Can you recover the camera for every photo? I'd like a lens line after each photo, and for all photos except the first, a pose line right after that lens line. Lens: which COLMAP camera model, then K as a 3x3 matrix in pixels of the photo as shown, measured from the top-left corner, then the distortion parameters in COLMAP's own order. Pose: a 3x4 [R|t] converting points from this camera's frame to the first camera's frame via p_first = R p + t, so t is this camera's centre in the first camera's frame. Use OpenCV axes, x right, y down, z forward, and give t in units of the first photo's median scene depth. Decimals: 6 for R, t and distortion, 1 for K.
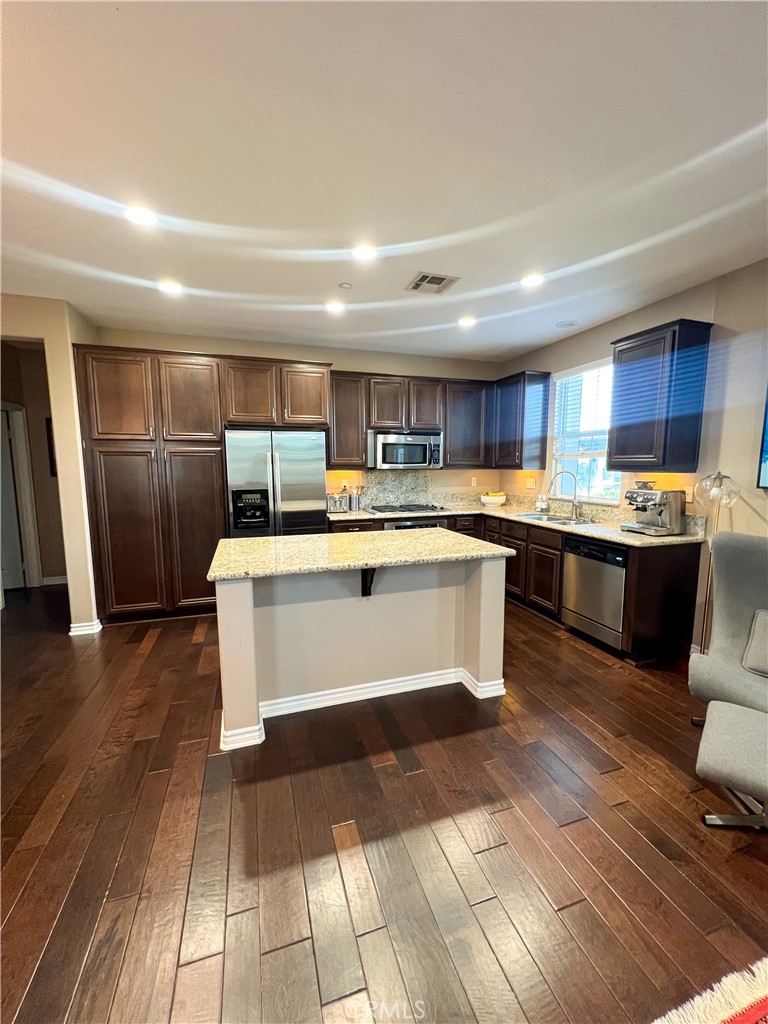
lens RADIAL K [[411.5, 0, 387.5], [0, 411.5, 510.9], [0, 0, 1]] dist [0.002355, 0.000001]
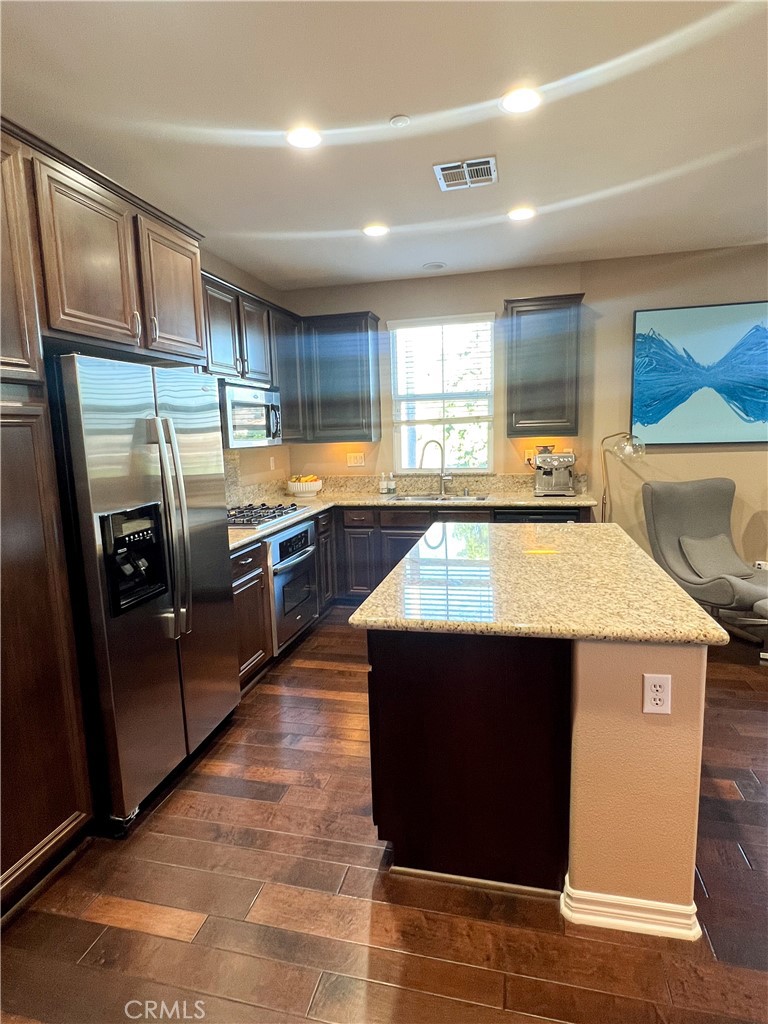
lens RADIAL K [[561.7, 0, 383.0], [0, 561.7, 515.8], [0, 0, 1]] dist [-0.027702, -0.000010]
pose [[0.537551, -0.142478, 0.831107, -0.646769], [0.126490, 0.988094, 0.087578, -0.061412], [-0.833690, 0.058049, 0.549173, 0.494051]]
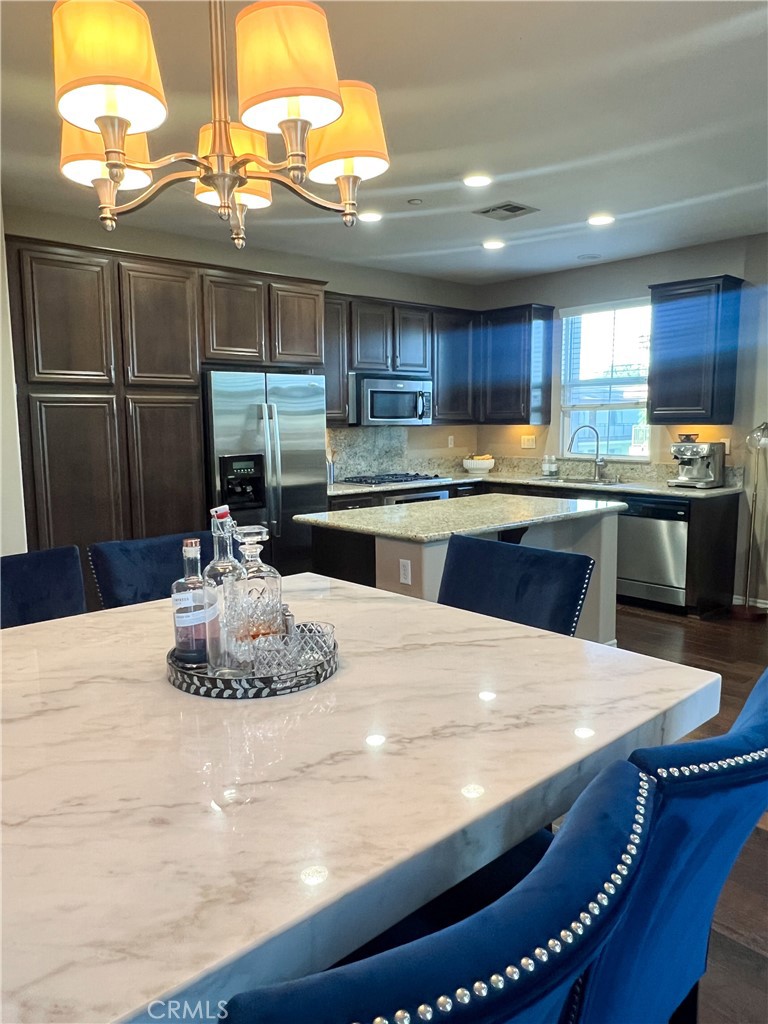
lens RADIAL K [[720.4, 0, 382.3], [0, 720.4, 511.5], [0, 0, 1]] dist [-0.012294, 0.001304]
pose [[0.921593, -0.055828, 0.384122, -0.586041], [0.051673, 0.998440, 0.021139, 0.031057], [-0.384703, 0.000367, 0.923041, -0.236801]]
